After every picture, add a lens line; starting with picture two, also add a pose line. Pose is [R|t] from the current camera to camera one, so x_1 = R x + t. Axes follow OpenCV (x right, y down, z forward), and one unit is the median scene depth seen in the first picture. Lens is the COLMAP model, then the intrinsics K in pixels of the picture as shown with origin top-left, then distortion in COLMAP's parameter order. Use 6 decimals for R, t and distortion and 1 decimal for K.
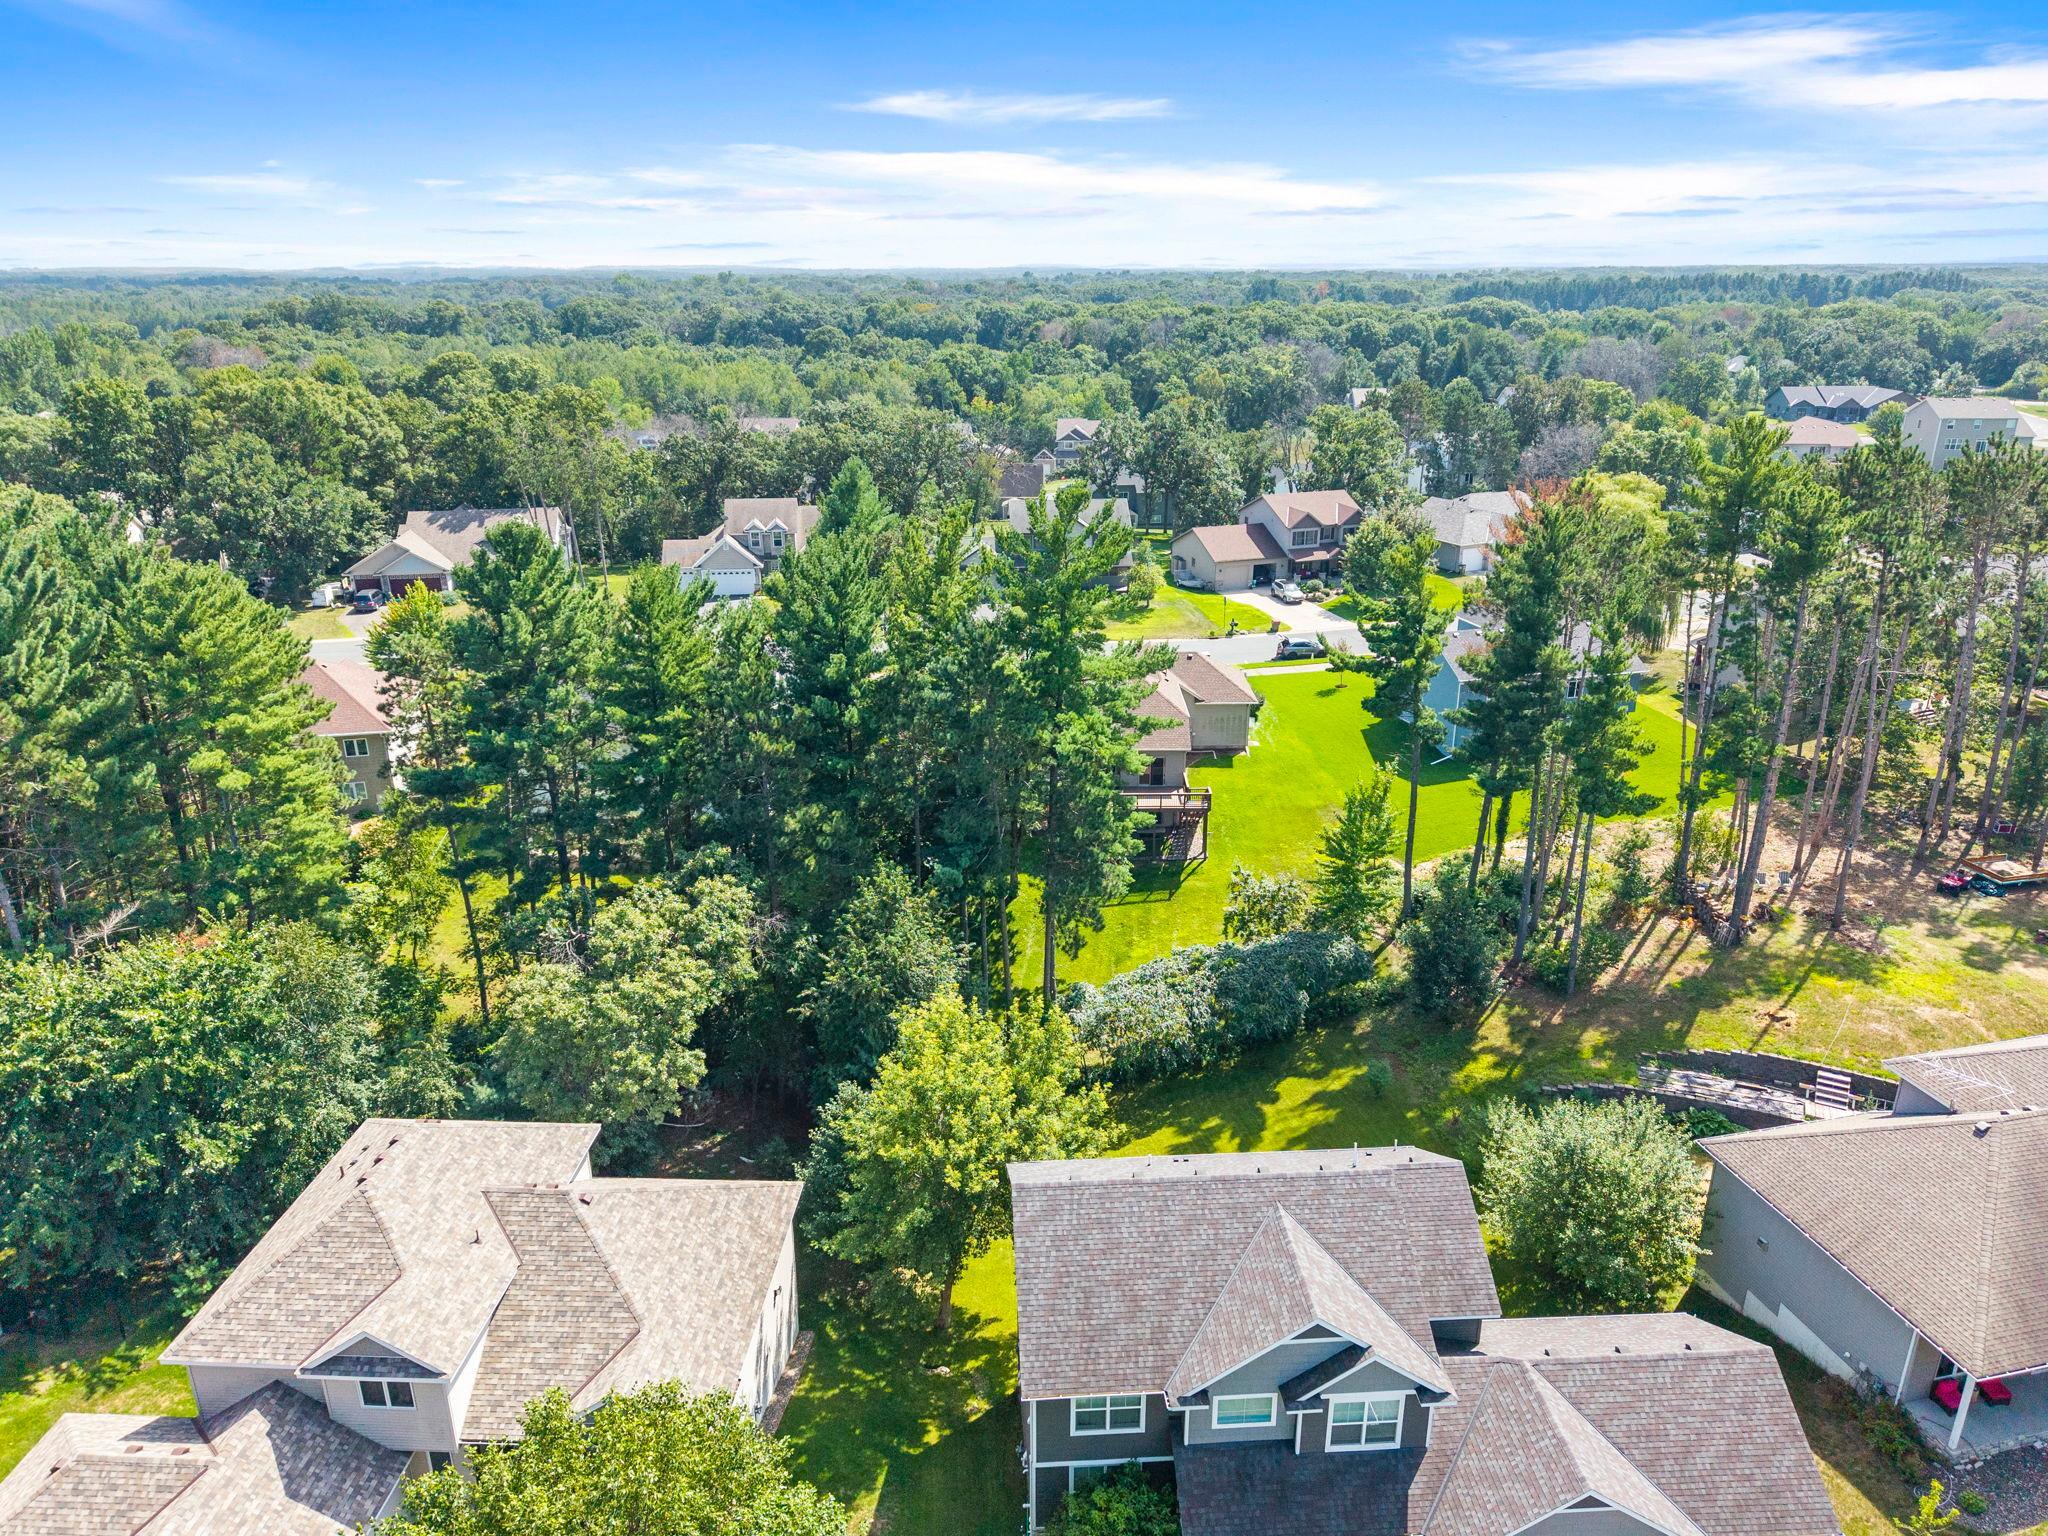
lens RADIAL K [[1369.9, 0, 1029.5], [0, 1369.9, 773.4], [0, 0, 1]] dist [0.005870, 0.001690]
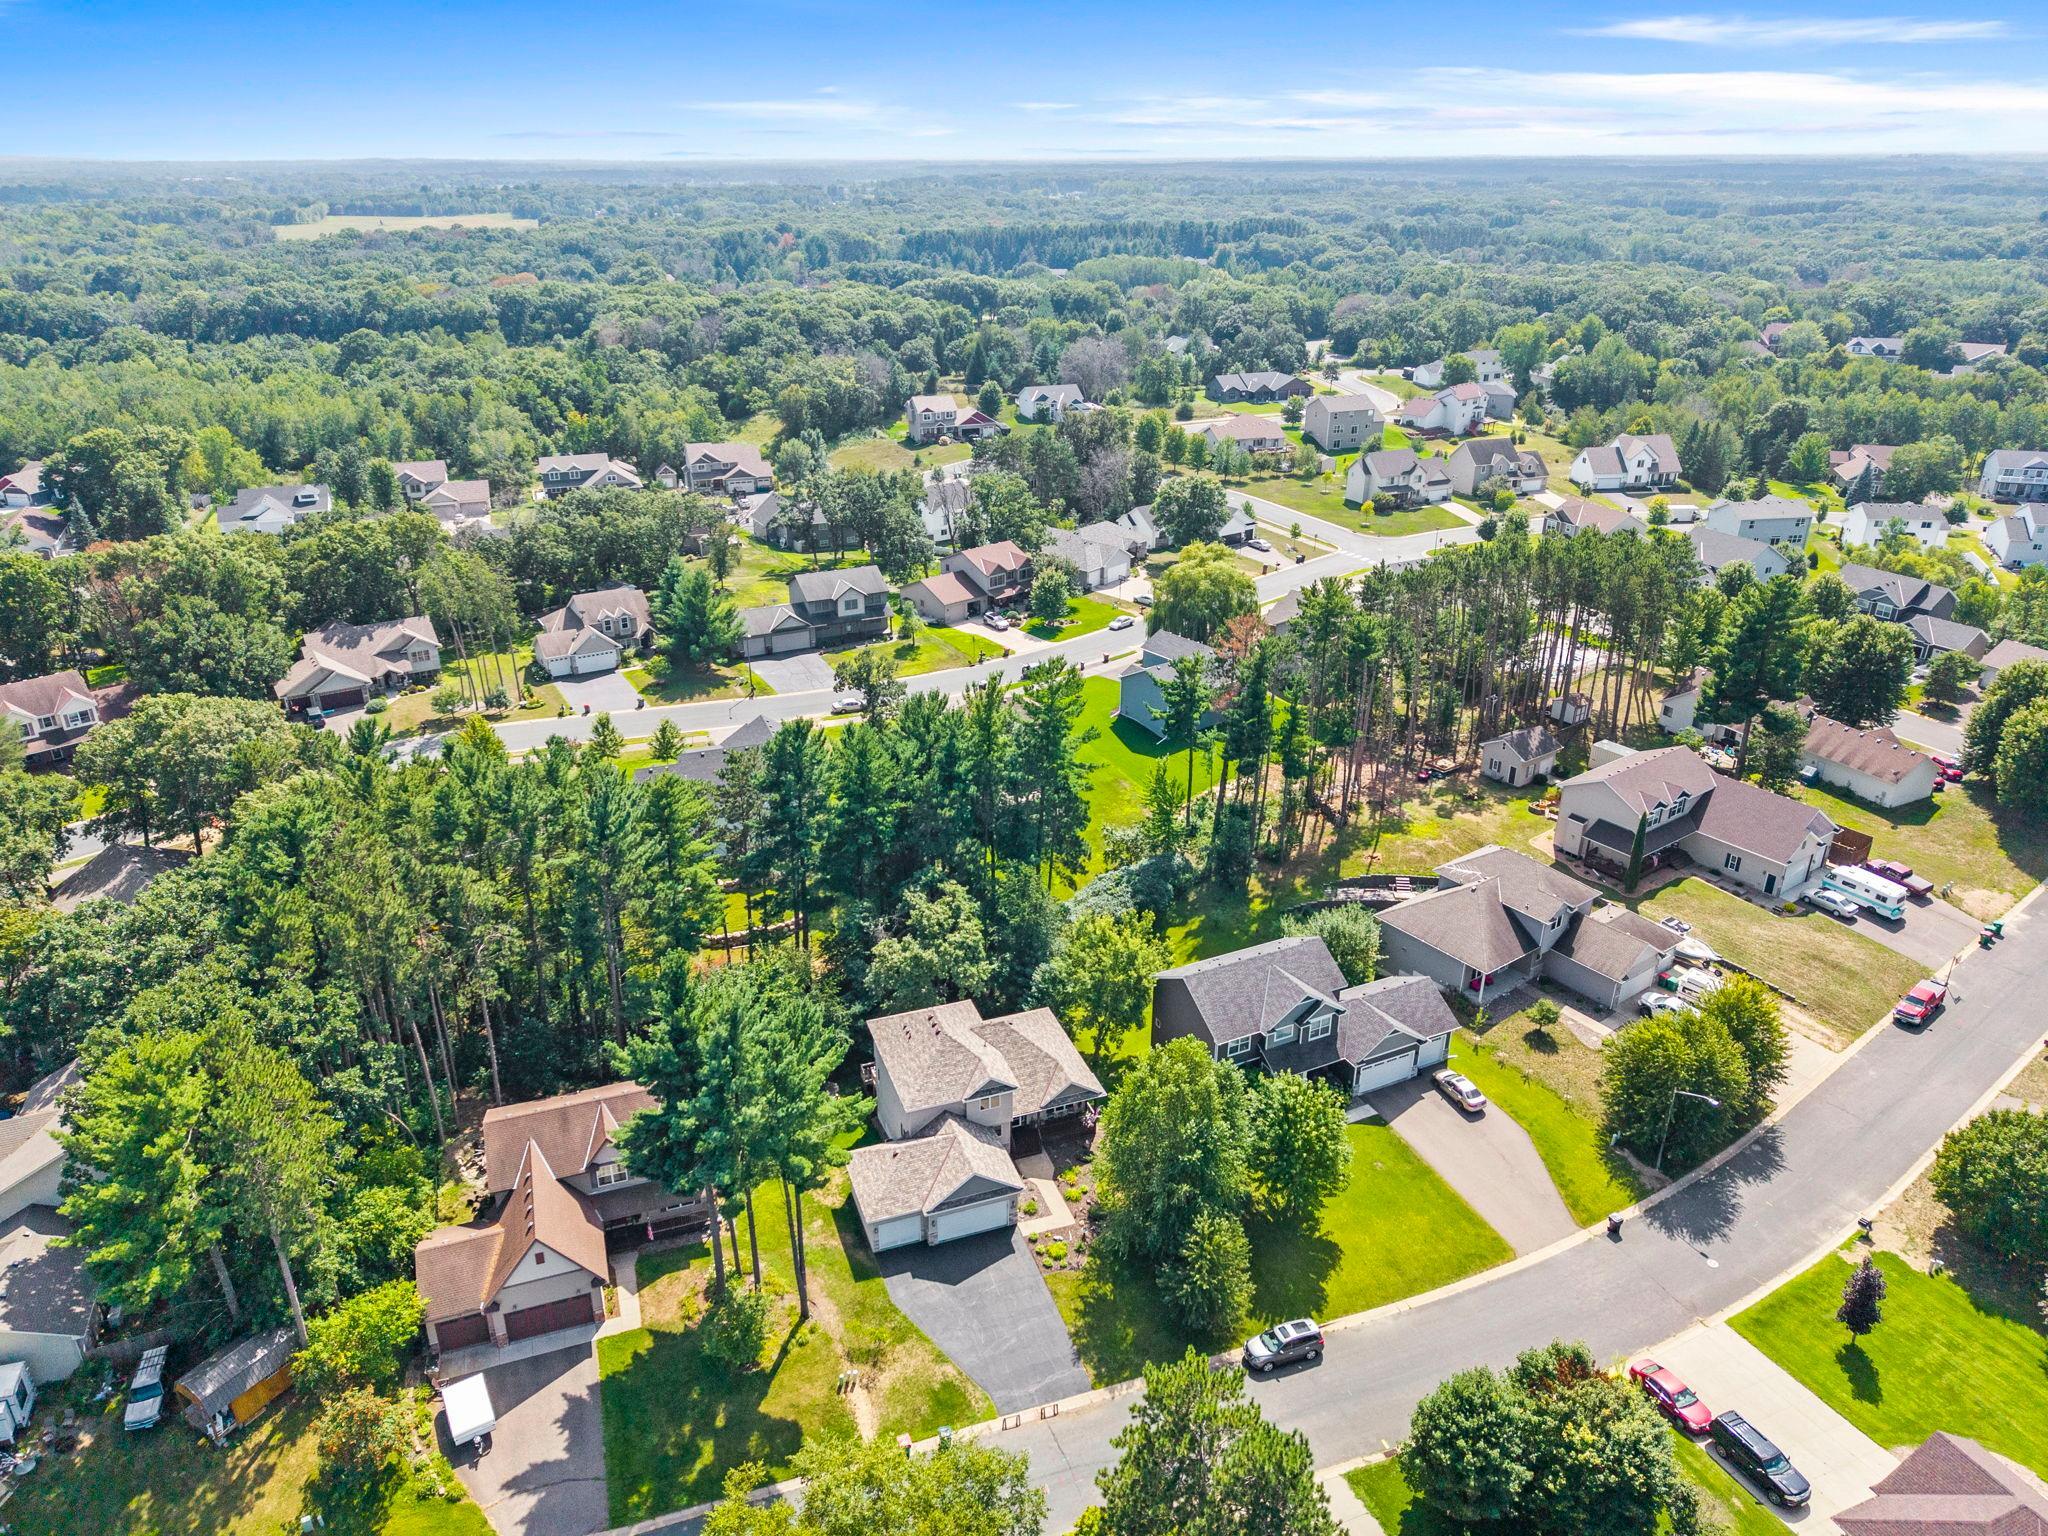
lens RADIAL K [[1366.1, 0, 982.7], [0, 1366.1, 765.2], [0, 0, 1]] dist [0.035519, -0.032591]
pose [[0.929886, -0.154360, 0.333894, -0.657517], [0.132691, 0.987340, 0.086911, -0.211987], [-0.343083, -0.036512, 0.938595, -0.736143]]
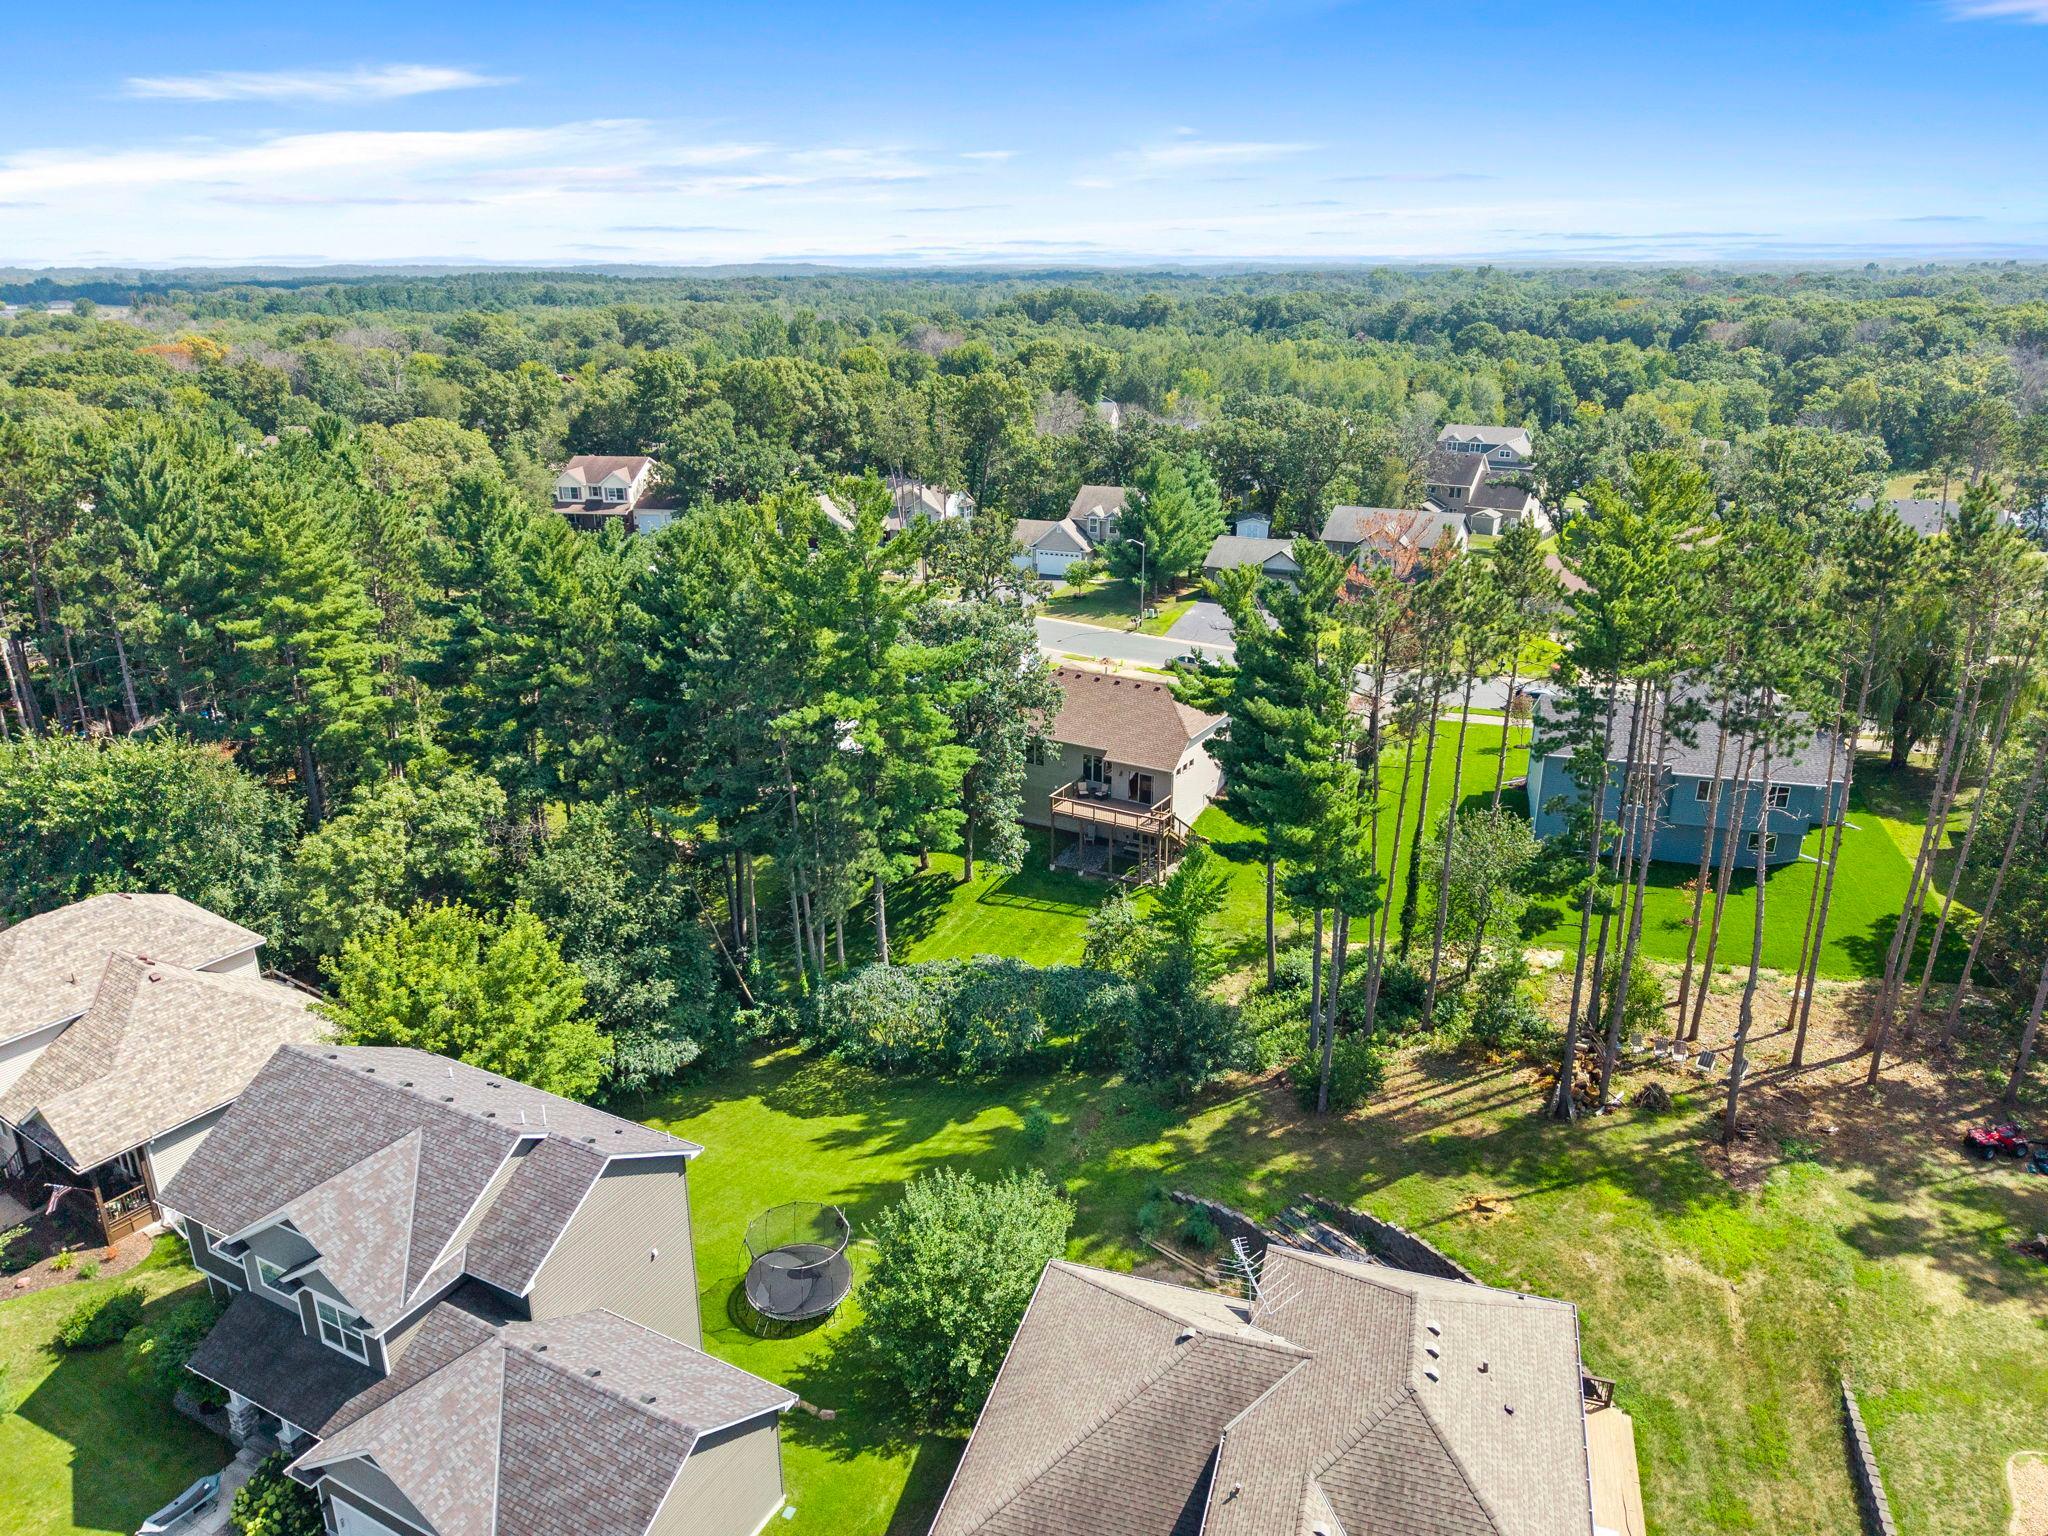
lens RADIAL K [[1373.4, 0, 1015.5], [0, 1373.4, 767.6], [0, 0, 1]] dist [0.034340, -0.037321]
pose [[0.854157, 0.176331, -0.489207, 0.586564], [-0.177360, 0.983131, 0.044691, -0.052338], [0.488835, 0.048592, 0.871022, 0.144227]]
